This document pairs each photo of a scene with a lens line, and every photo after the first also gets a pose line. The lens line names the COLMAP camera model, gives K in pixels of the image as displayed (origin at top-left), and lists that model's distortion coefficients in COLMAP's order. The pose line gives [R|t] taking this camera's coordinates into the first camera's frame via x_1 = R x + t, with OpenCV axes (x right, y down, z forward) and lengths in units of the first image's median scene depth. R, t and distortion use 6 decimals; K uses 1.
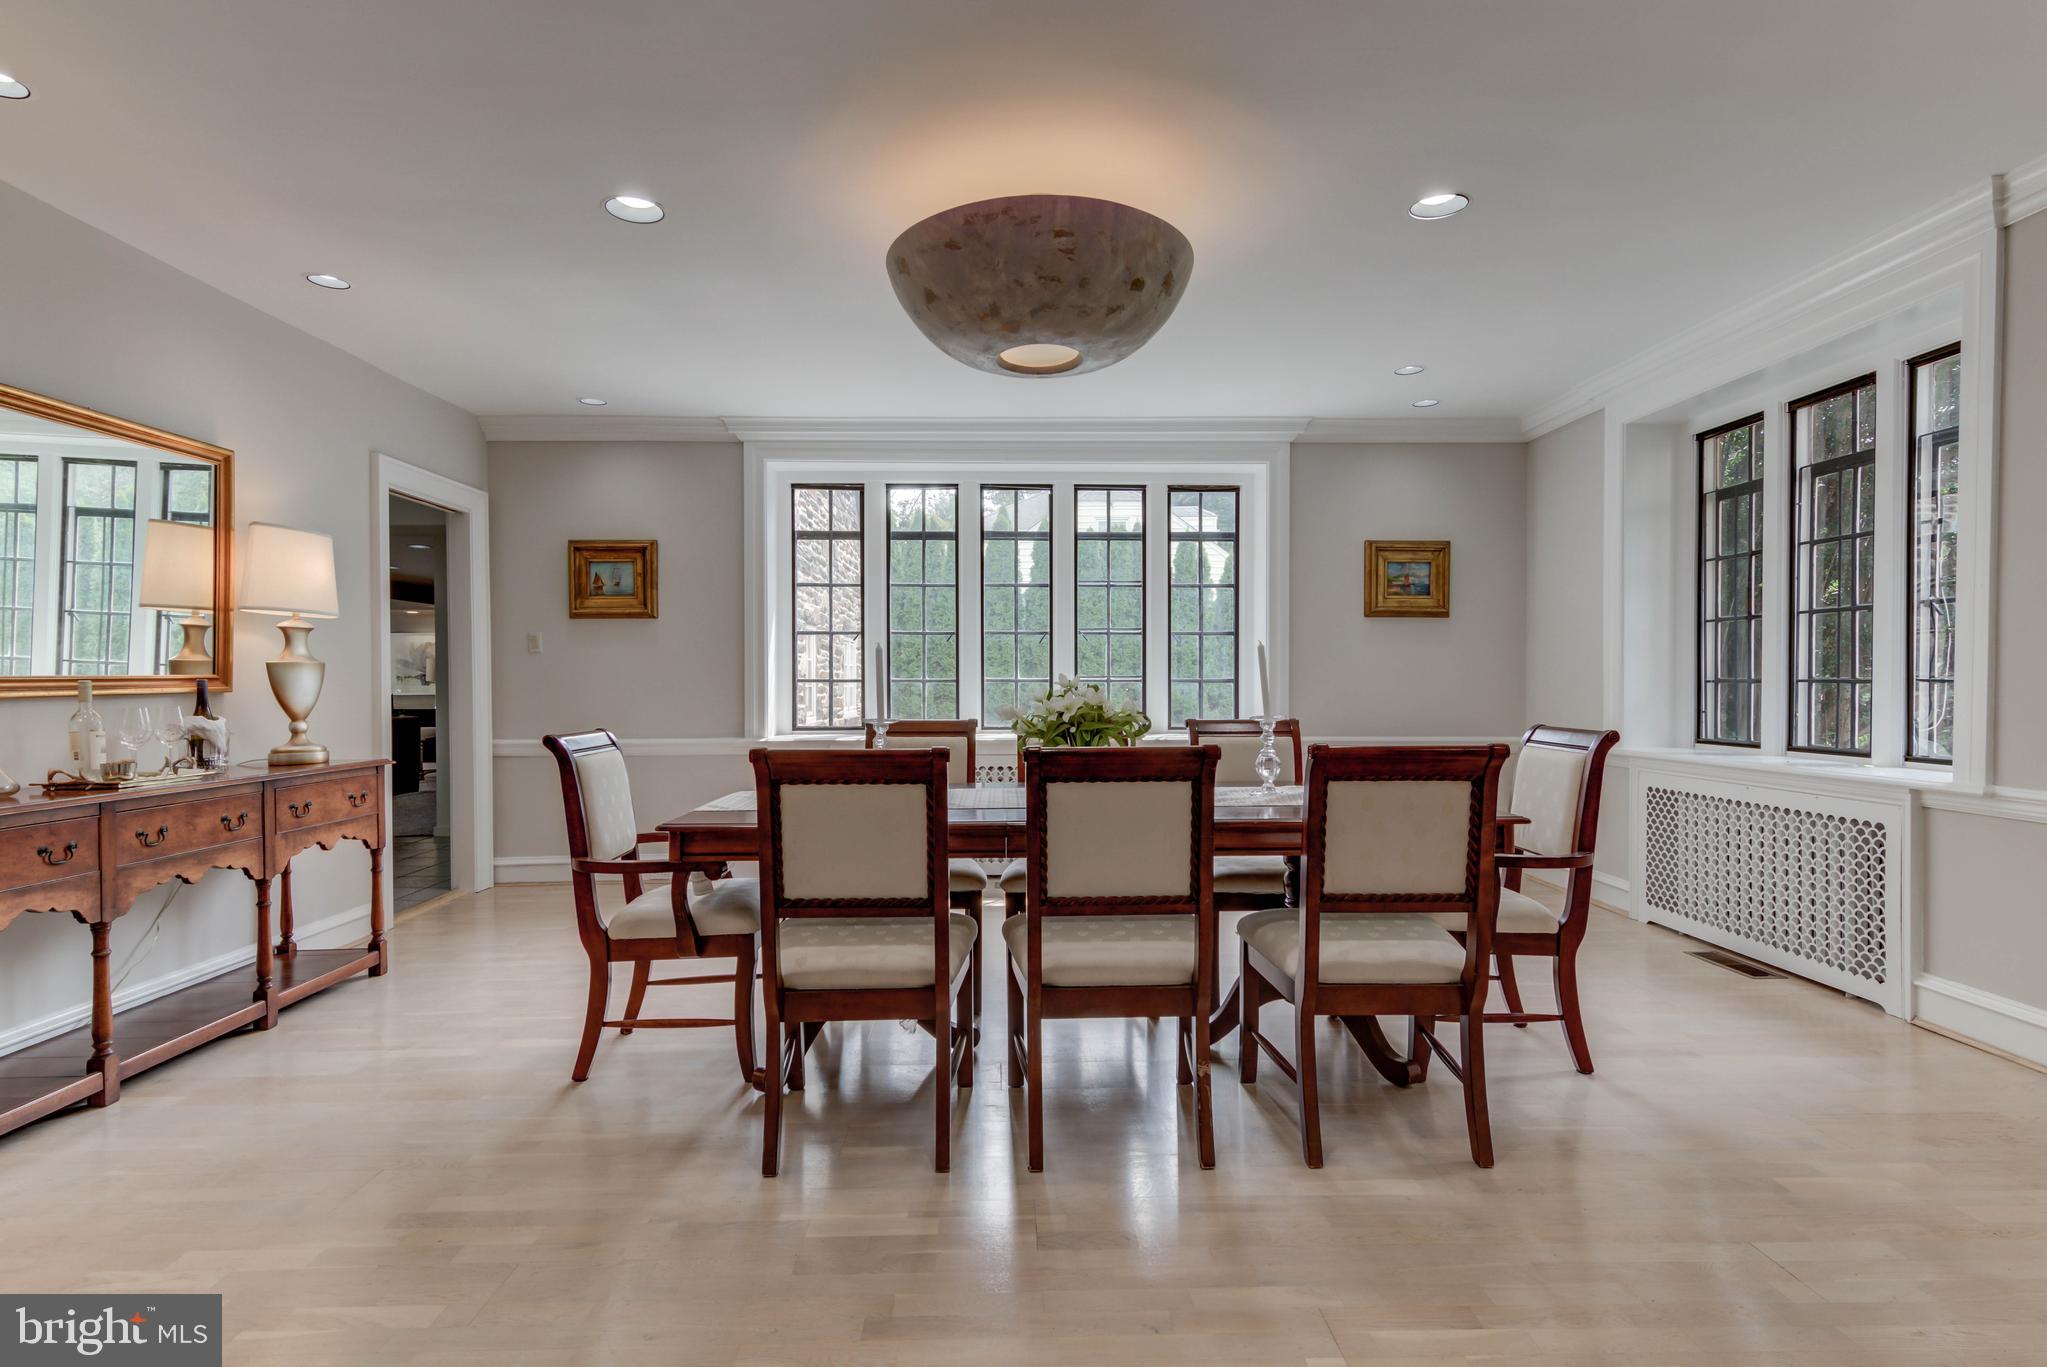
lens RADIAL K [[1042.6, 0, 1023.5], [0, 1042.6, 683.5], [0, 0, 1]] dist [0.021057, -0.000706]
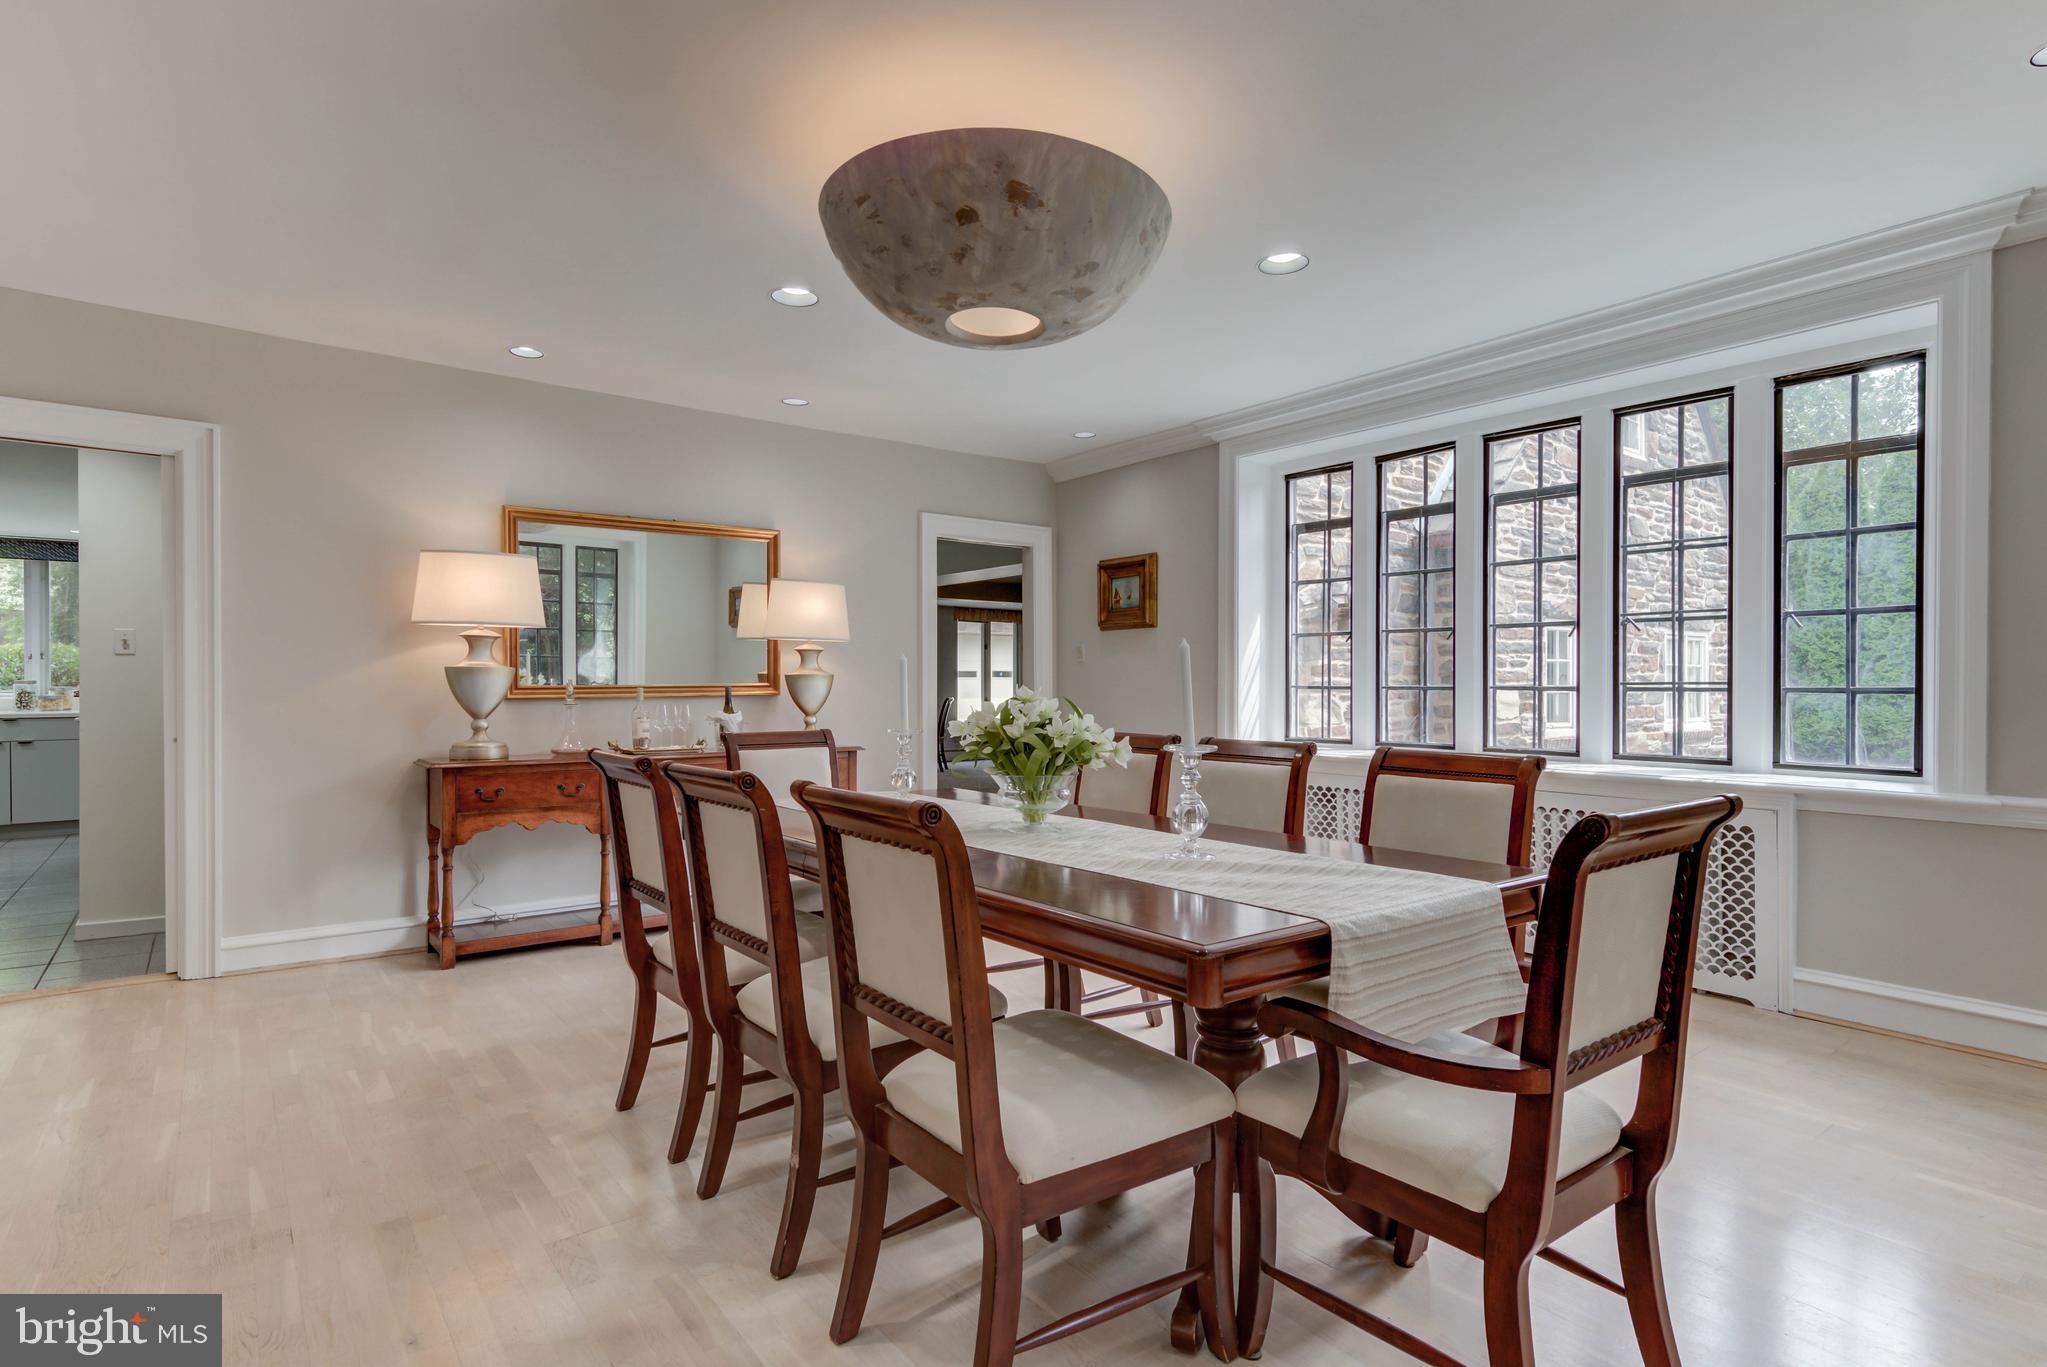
lens RADIAL K [[1042.1, 0, 1025.7], [0, 1042.1, 693.2], [0, 0, 1]] dist [0.018046, -0.000855]
pose [[0.587806, 0.009845, -0.808942, 0.495324], [-0.003329, 0.999947, 0.009751, -0.008032], [0.808995, -0.003039, 0.587807, 0.338773]]
